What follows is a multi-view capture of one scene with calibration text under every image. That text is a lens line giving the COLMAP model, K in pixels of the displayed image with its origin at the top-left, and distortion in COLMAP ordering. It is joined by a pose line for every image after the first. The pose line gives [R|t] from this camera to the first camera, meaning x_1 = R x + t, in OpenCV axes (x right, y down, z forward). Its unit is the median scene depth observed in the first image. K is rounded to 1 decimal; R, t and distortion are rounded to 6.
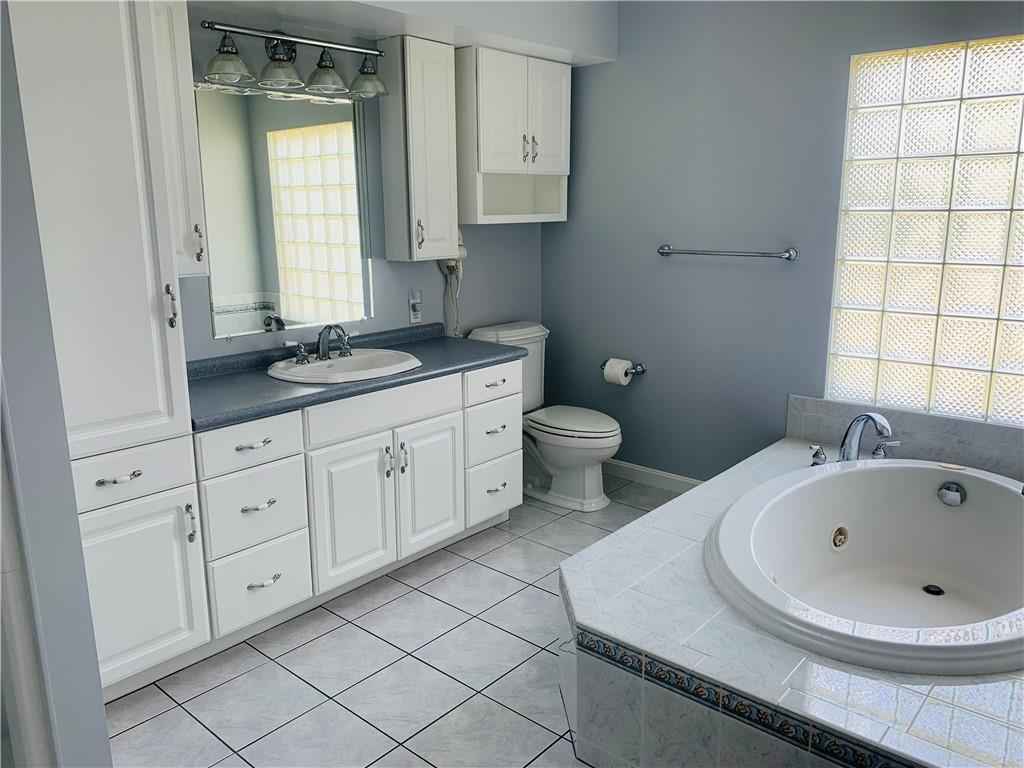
lens RADIAL K [[787.2, 0, 508.8], [0, 787.2, 383.4], [0, 0, 1]] dist [0.064166, -0.089552]
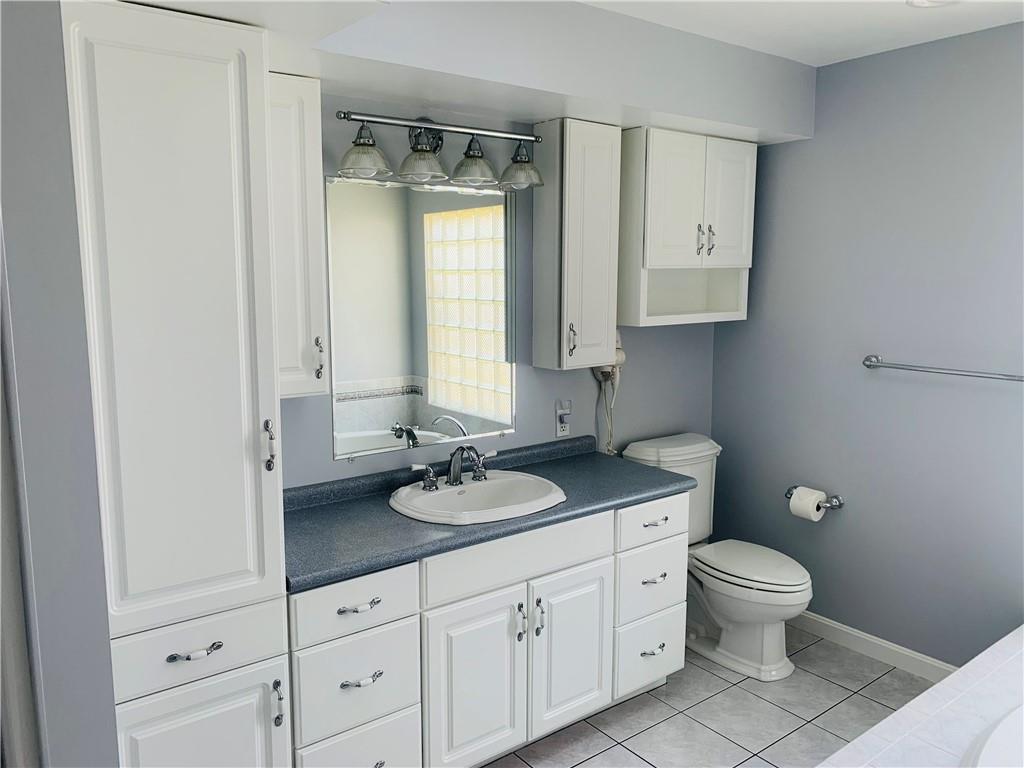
lens RADIAL K [[787.2, 0, 519.6], [0, 787.2, 384.8], [0, 0, 1]] dist [0.064166, -0.089552]
pose [[0.982802, 0.033400, -0.181617, -0.011031], [-0.047040, 0.996344, -0.071322, -0.075899], [0.178571, 0.078639, 0.980780, 0.149264]]
